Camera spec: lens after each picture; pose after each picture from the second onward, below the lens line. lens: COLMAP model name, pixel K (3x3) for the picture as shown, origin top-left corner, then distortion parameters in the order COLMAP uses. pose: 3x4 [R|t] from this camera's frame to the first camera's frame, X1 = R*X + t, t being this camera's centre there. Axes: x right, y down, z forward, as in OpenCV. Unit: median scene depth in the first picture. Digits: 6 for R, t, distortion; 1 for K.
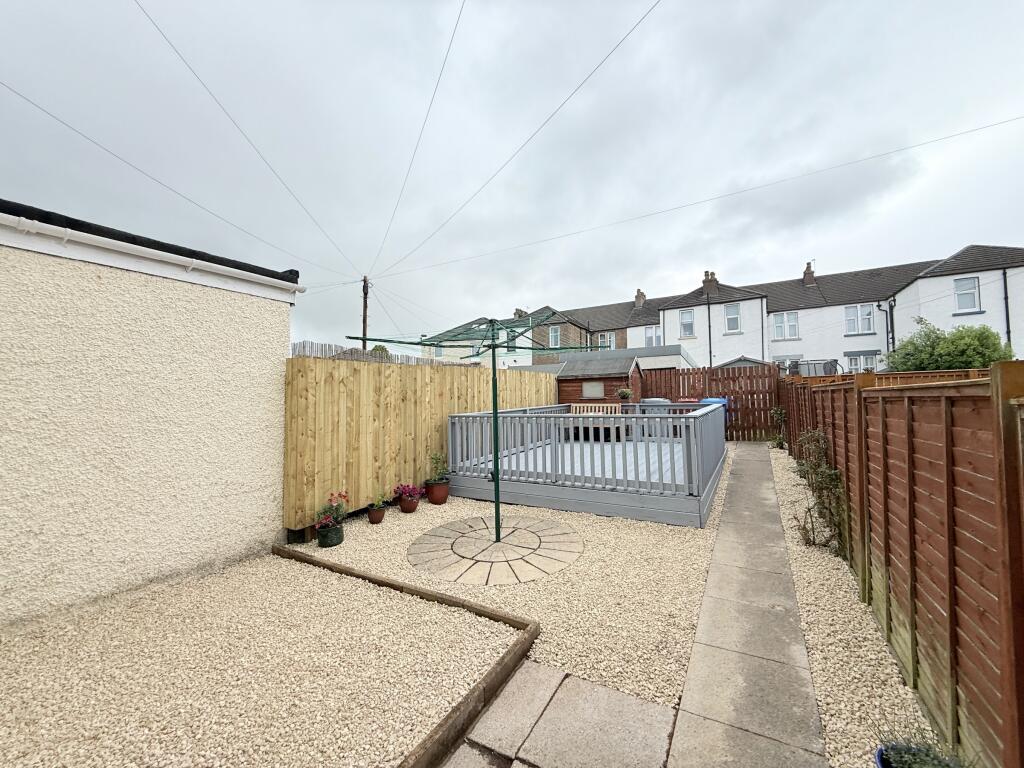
lens RADIAL K [[405.1, 0, 512.0], [0, 405.1, 384.0], [0, 0, 1]] dist [-0.026737, 0.000054]
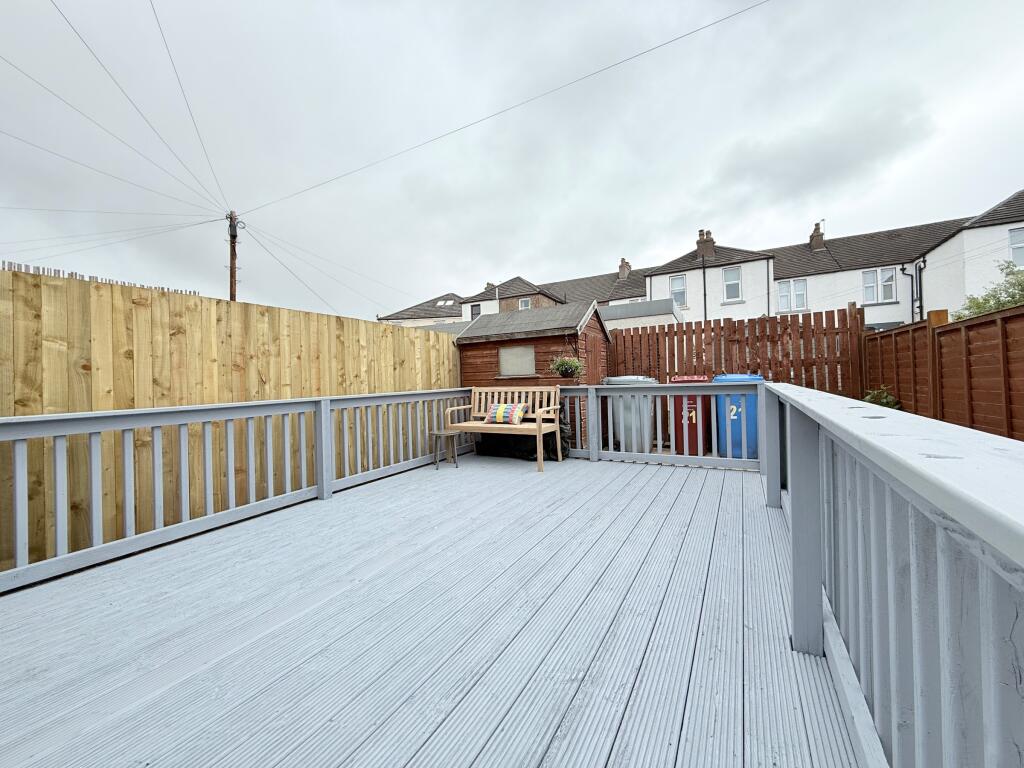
lens RADIAL K [[410.6, 0, 512.0], [0, 410.6, 384.0], [0, 0, 1]] dist [0.000496, -0.000065]
pose [[0.999430, -0.012610, 0.031331, 0.054211], [0.011450, 0.999253, 0.036921, 0.007412], [-0.031773, -0.036541, 0.998827, 0.136480]]
